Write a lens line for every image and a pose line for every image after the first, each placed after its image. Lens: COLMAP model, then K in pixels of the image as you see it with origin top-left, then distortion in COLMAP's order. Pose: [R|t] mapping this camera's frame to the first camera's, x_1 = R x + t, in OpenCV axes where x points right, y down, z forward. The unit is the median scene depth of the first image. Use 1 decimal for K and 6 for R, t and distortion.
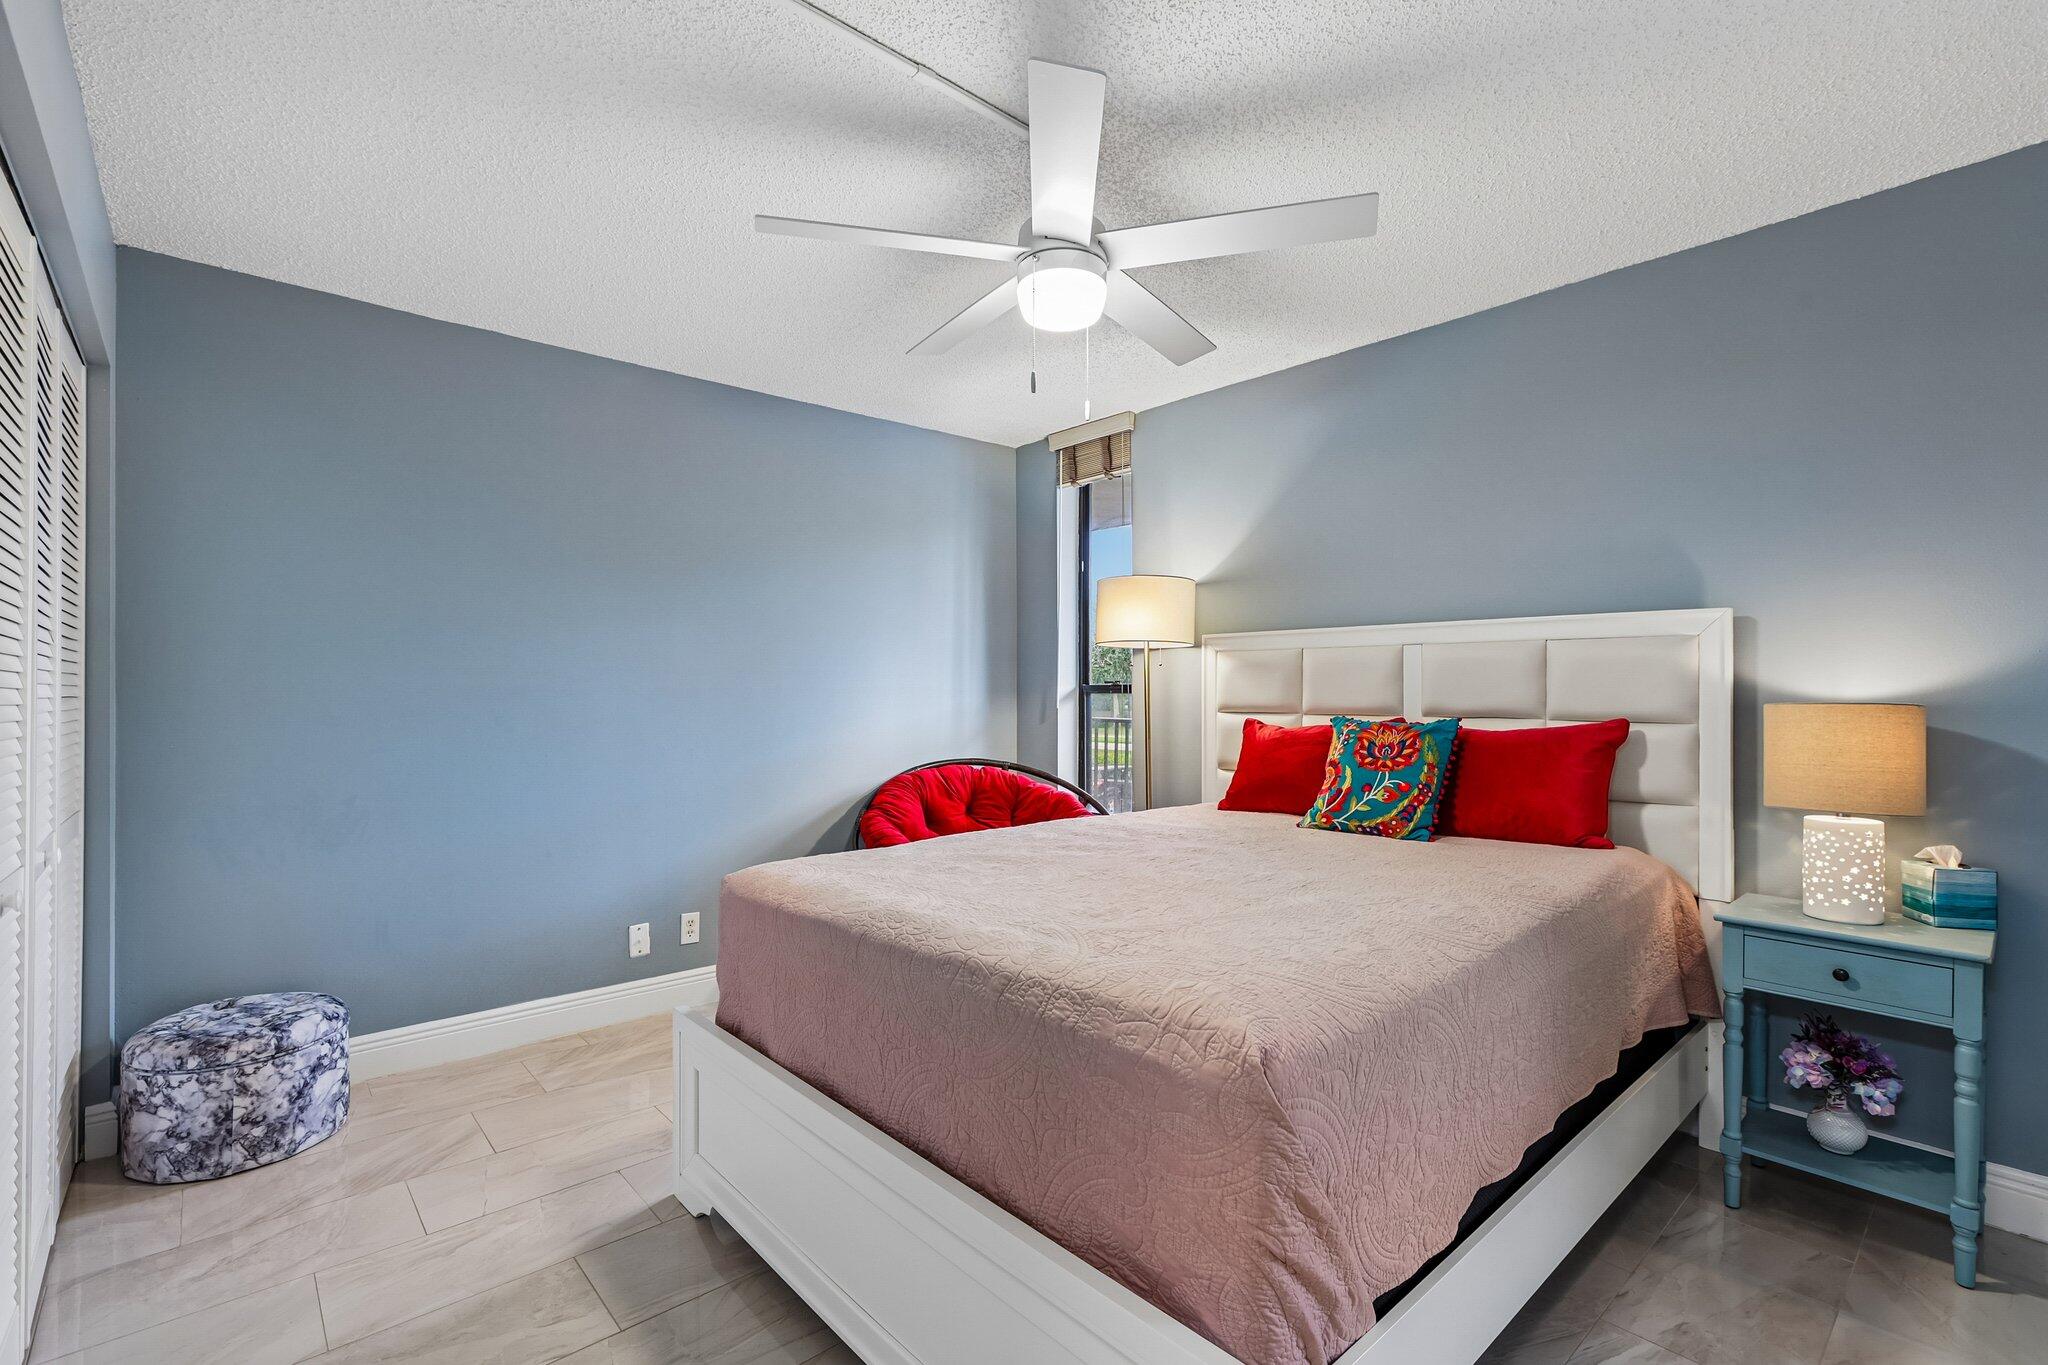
lens RADIAL K [[939.1, 0, 1013.5], [0, 939.1, 685.1], [0, 0, 1]] dist [-0.000169, 0.000261]
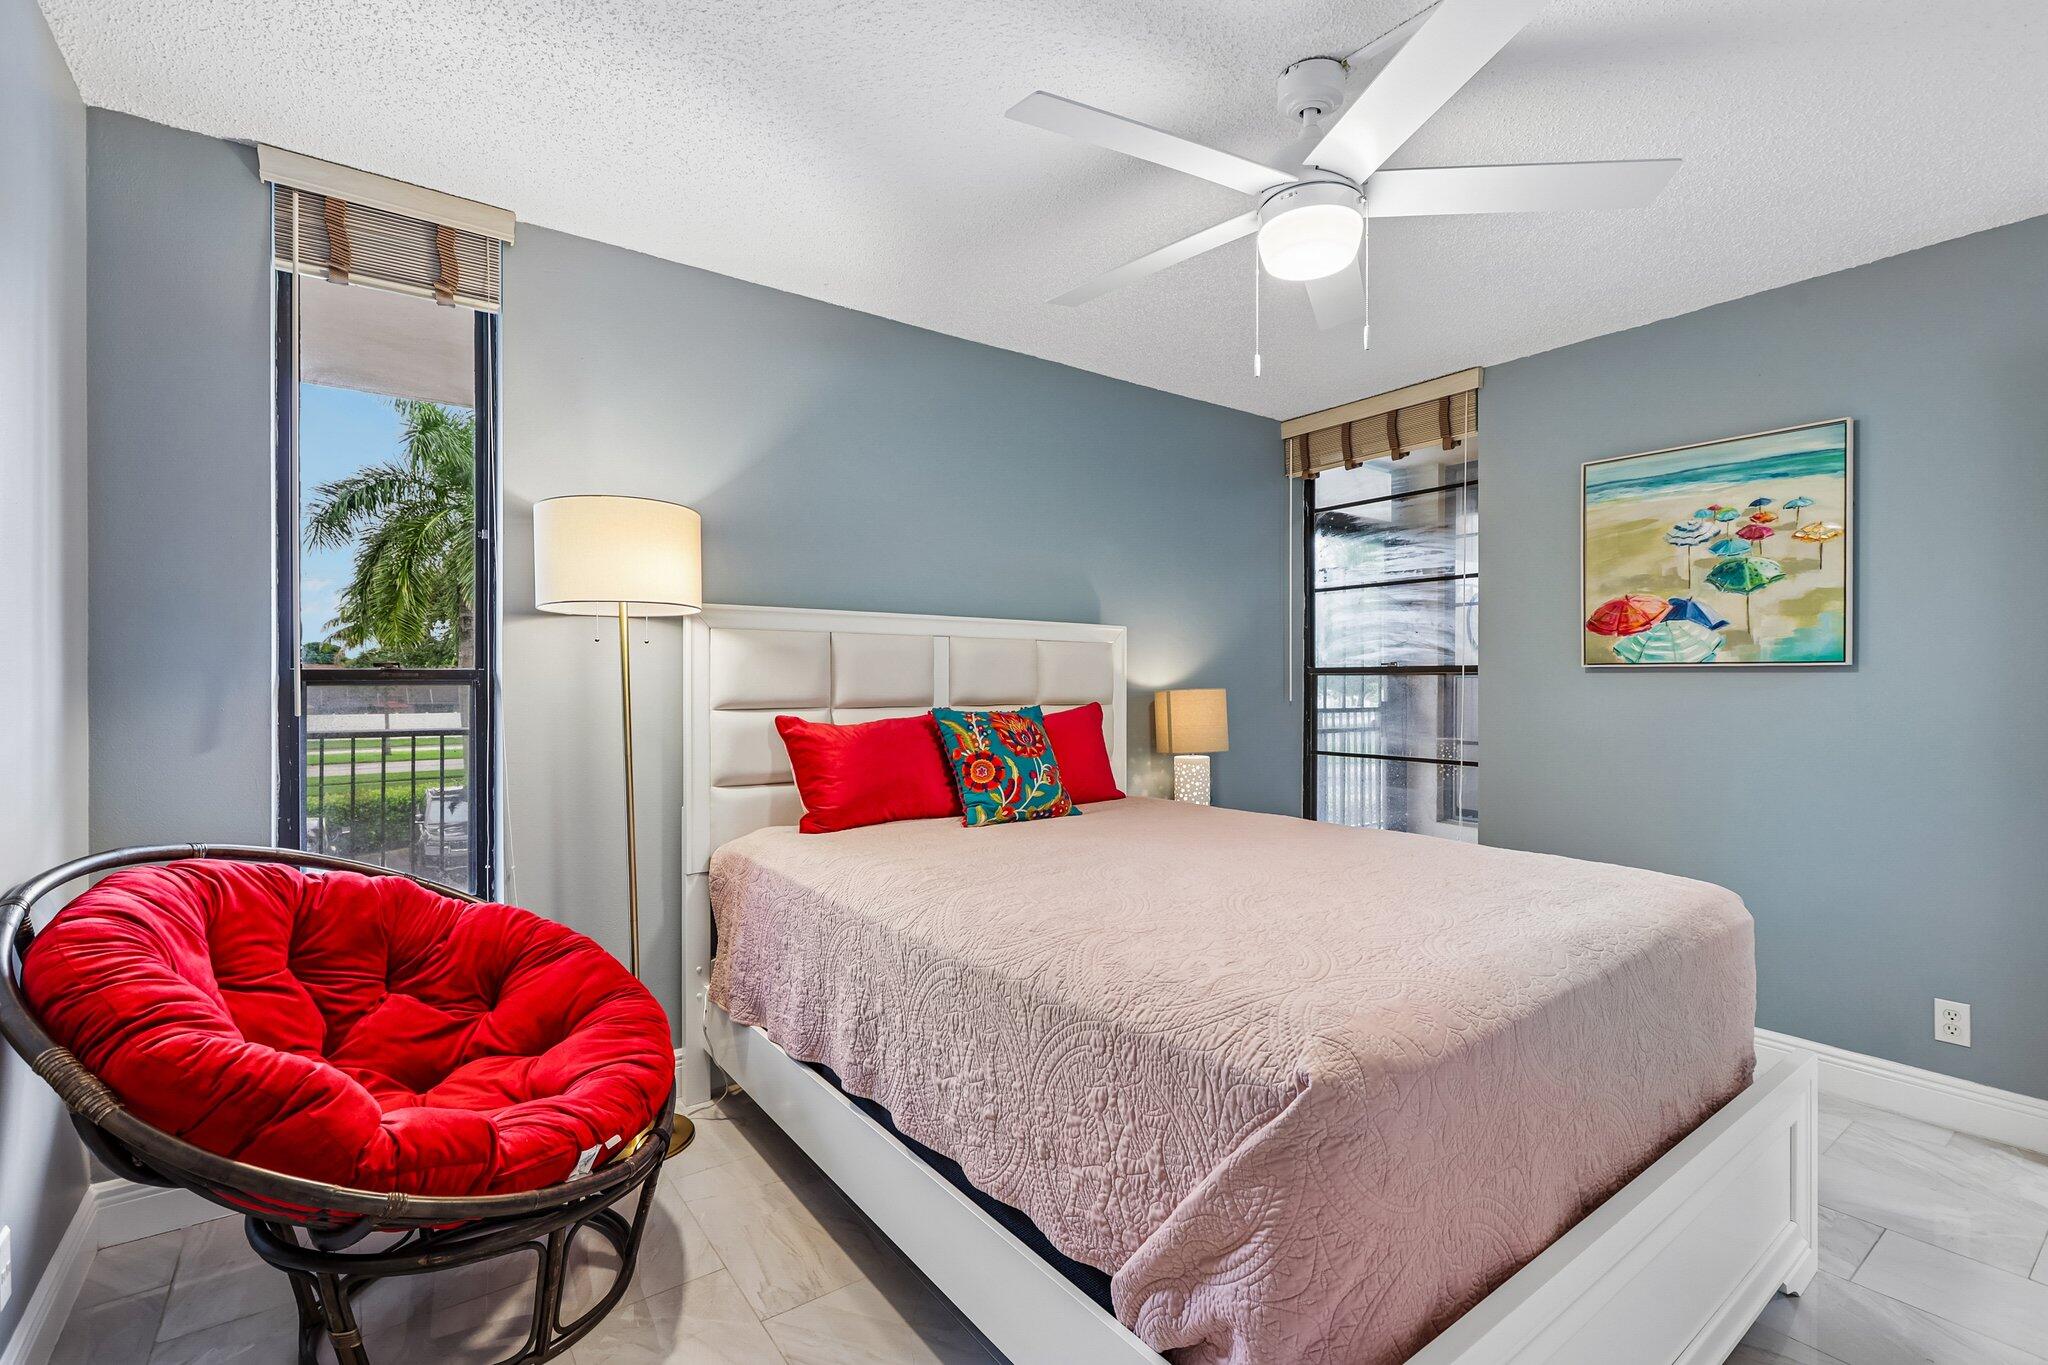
lens RADIAL K [[910.5, 0, 1024.2], [0, 910.5, 685.2], [0, 0, 1]] dist [-0.001552, 0.001501]
pose [[0.086599, 0.003168, 0.996238, -0.551192], [-0.001711, 0.999994, -0.003031, 0.012597], [-0.996242, -0.001443, 0.086604, 0.814600]]
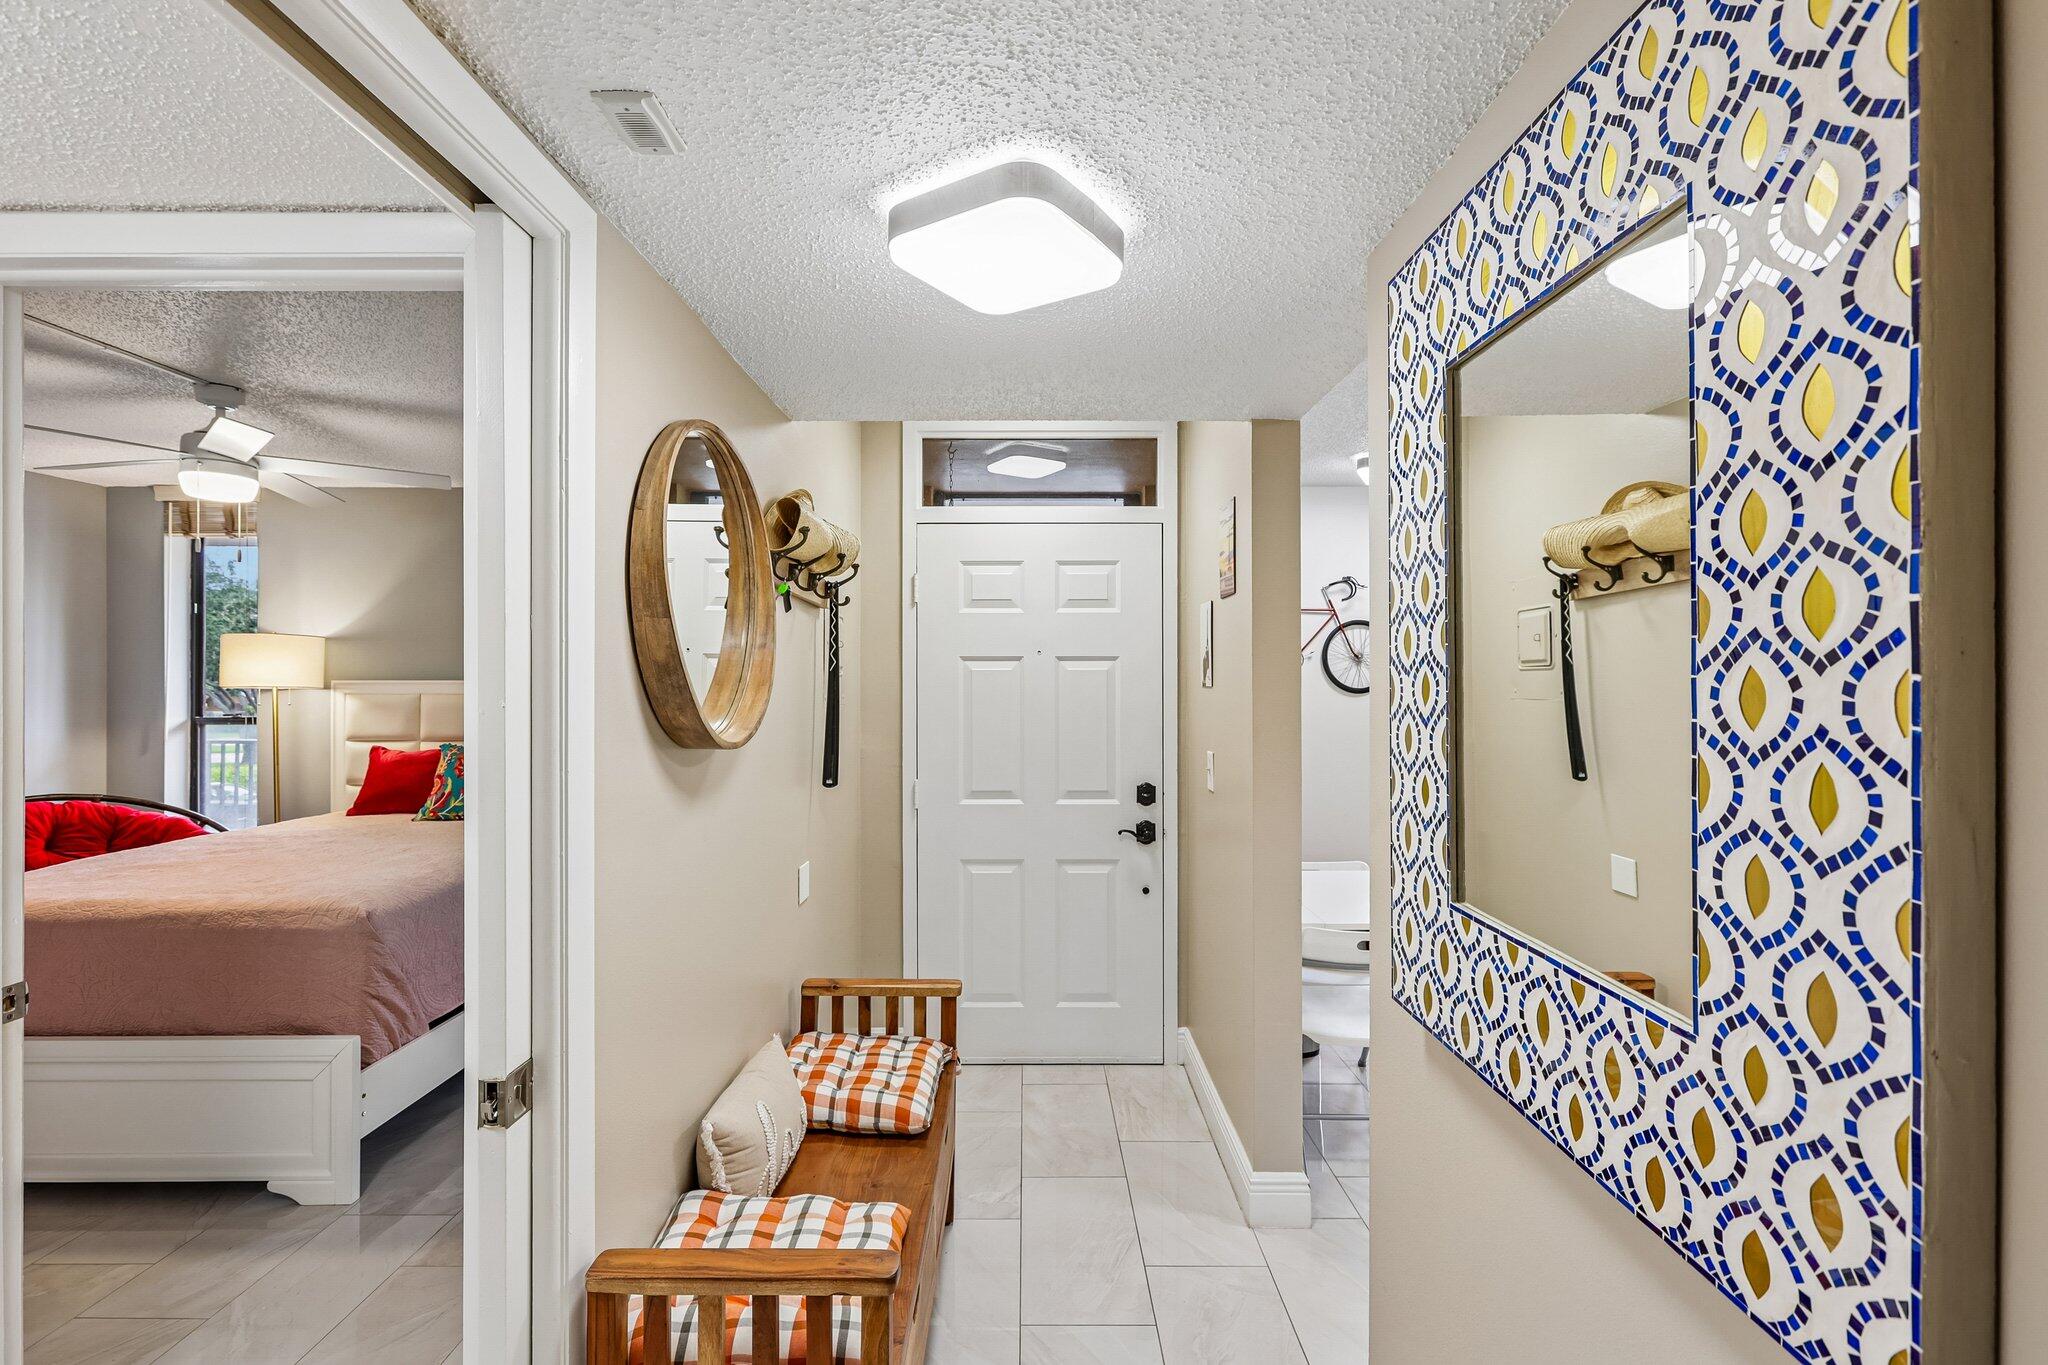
lens RADIAL K [[910.5, 0, 1024.2], [0, 910.5, 685.2], [0, 0, 1]] dist [-0.001552, 0.001501]
pose [[0.658418, -0.001222, 0.752651, -0.128567], [-0.003937, 0.999979, 0.005068, -0.067329], [-0.752642, -0.006301, 0.658400, -0.610200]]
